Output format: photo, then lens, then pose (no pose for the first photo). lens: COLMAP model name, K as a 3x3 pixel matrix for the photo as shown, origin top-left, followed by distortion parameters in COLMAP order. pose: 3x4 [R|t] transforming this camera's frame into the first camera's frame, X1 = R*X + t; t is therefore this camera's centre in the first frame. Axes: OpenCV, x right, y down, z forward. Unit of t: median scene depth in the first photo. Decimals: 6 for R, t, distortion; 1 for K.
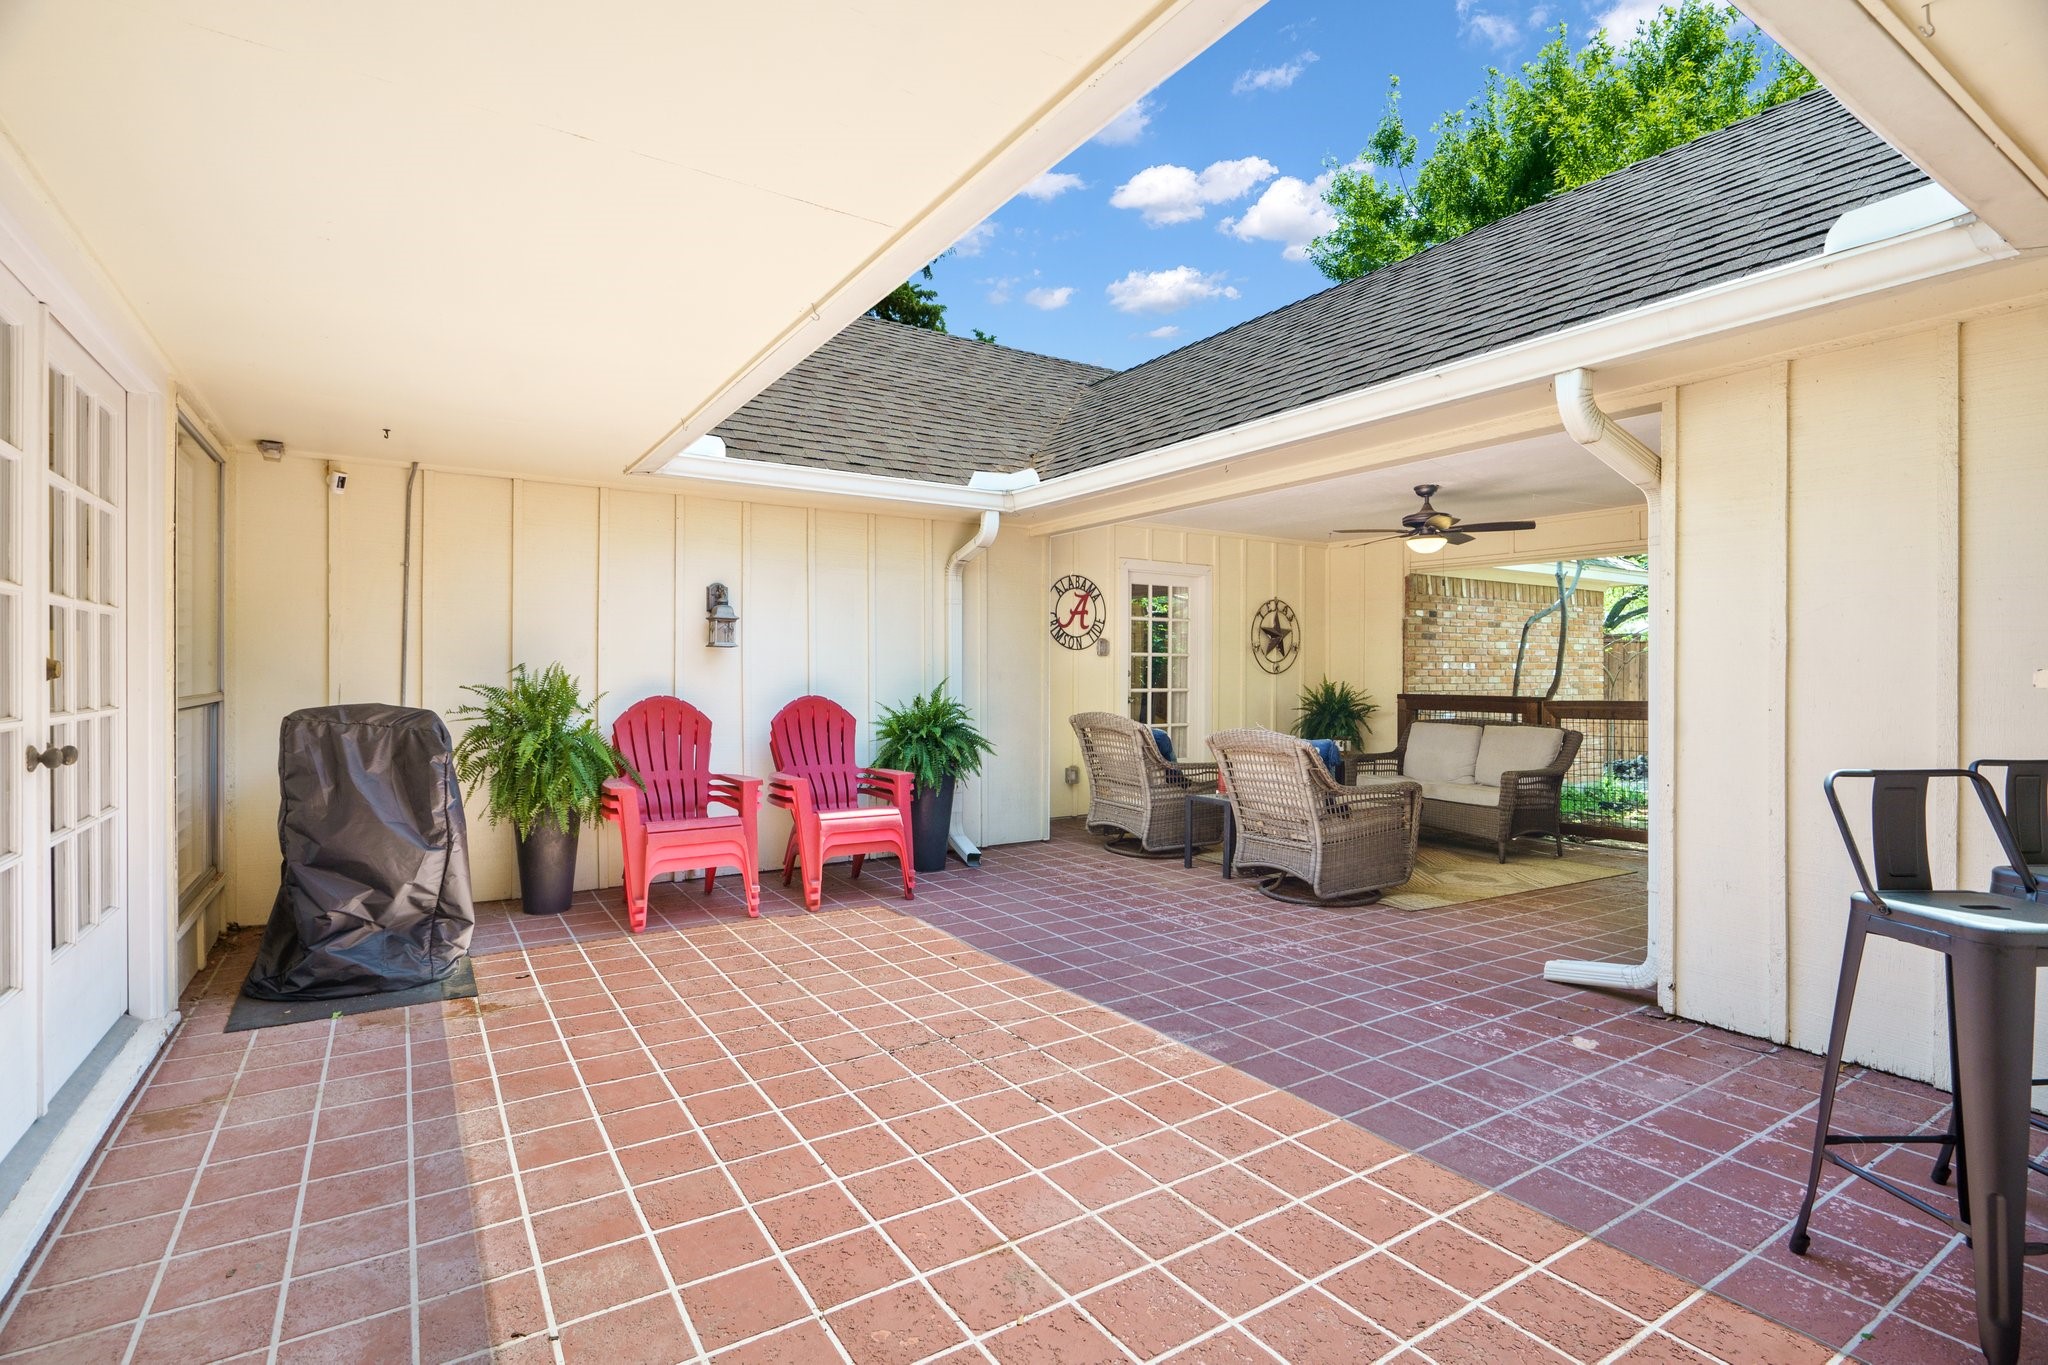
lens RADIAL K [[954.4, 0, 1020.2], [0, 954.4, 673.9], [0, 0, 1]] dist [-0.000543, 0.000033]
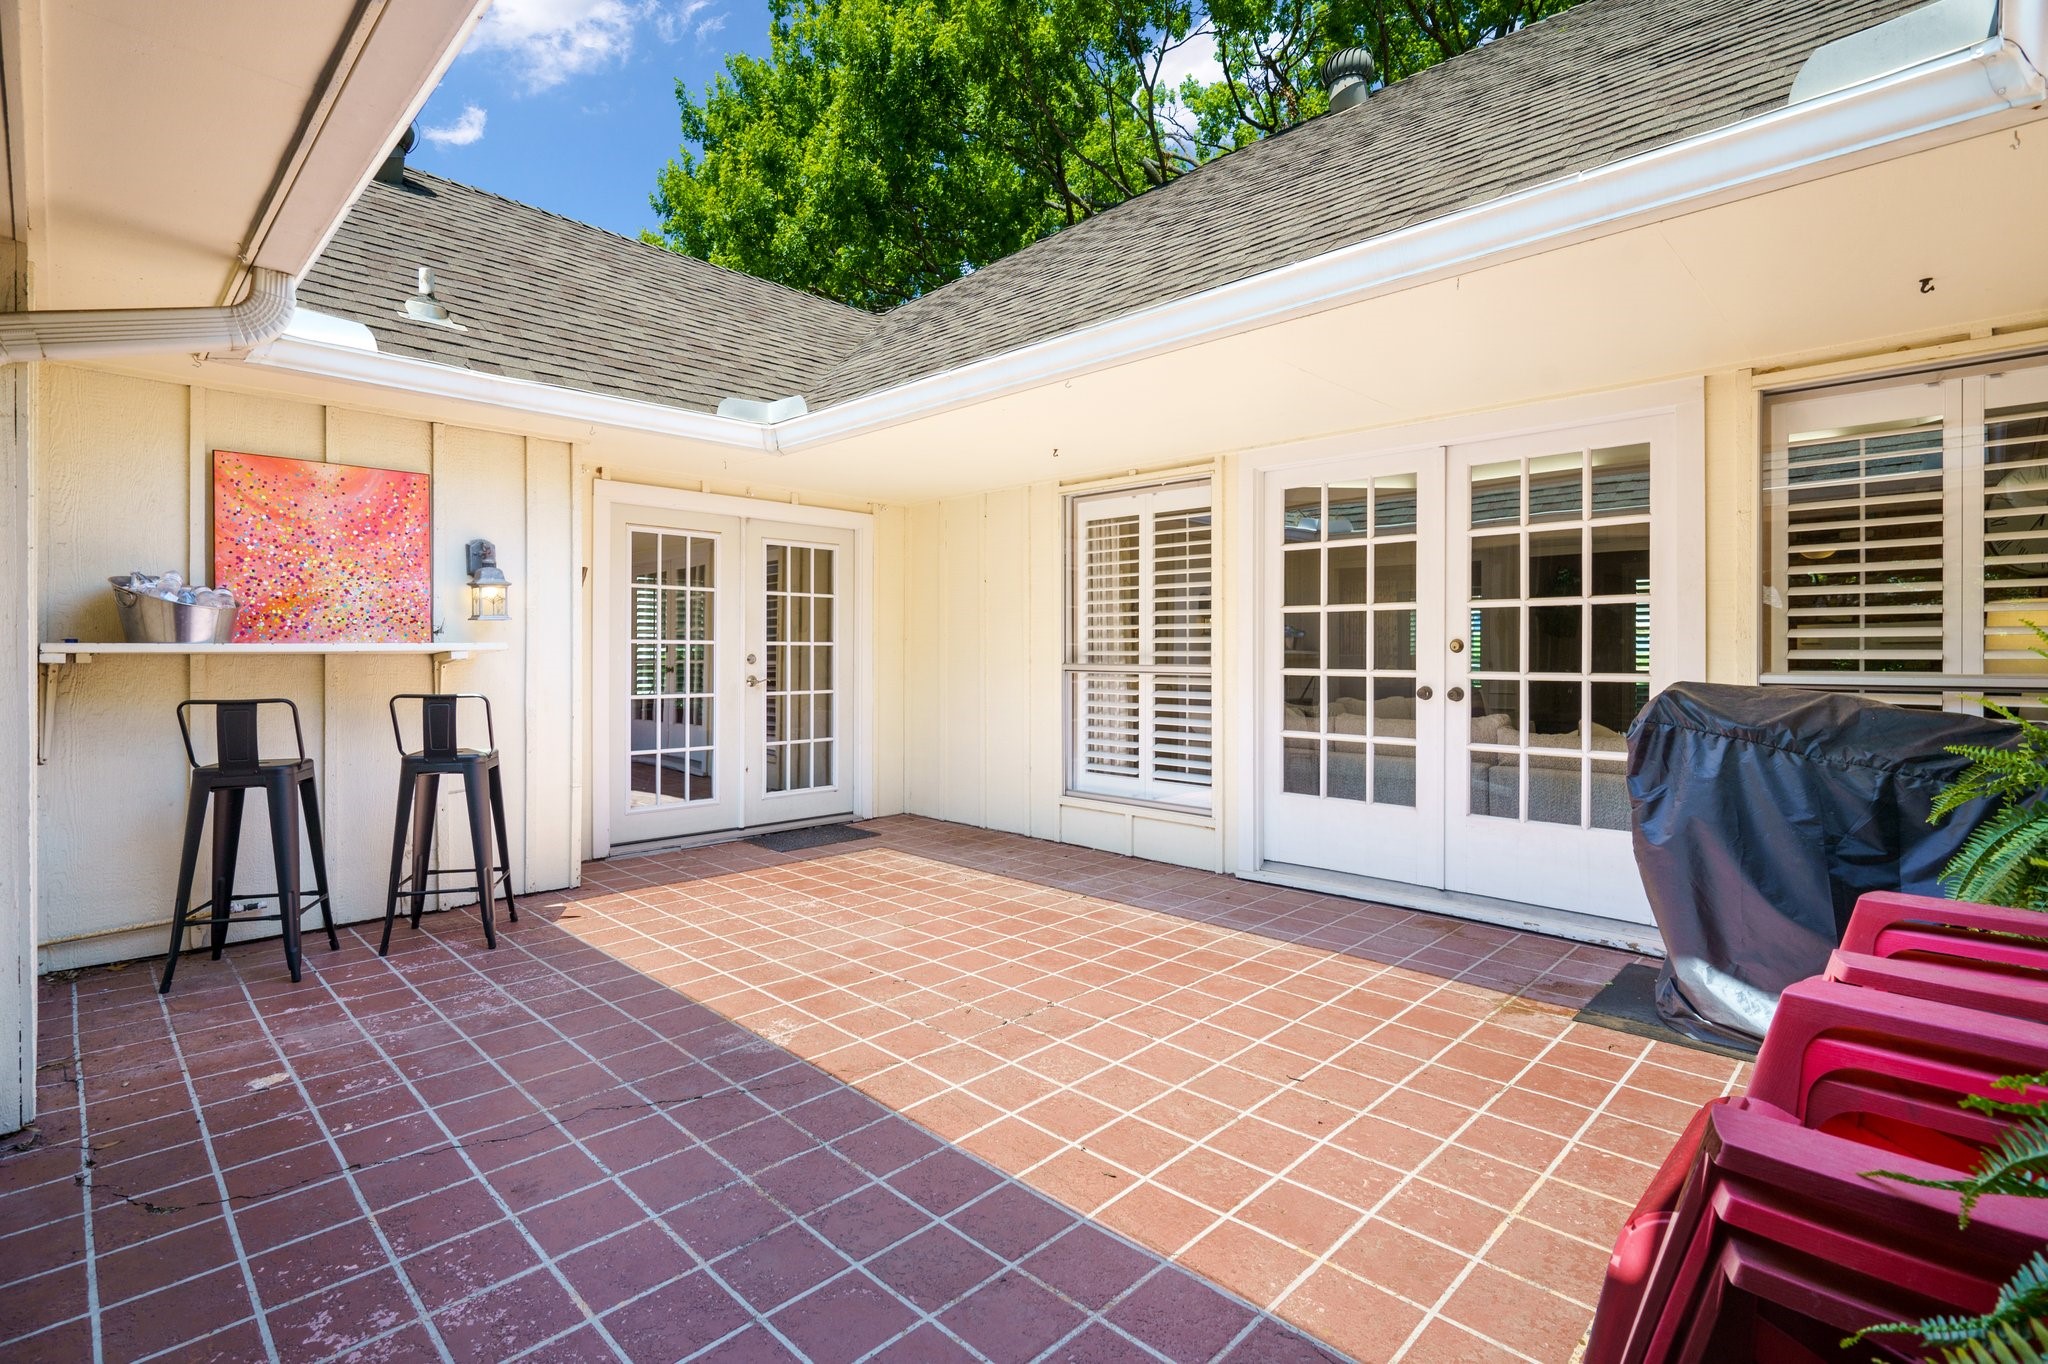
lens RADIAL K [[954.4, 0, 1022.6], [0, 954.4, 662.4], [0, 0, 1]] dist [-0.000543, 0.000033]
pose [[-0.975077, -0.001596, -0.221862, 0.049725], [-0.004116, 0.999932, 0.010899, 0.001659], [0.221830, 0.011541, -0.975017, 0.760511]]
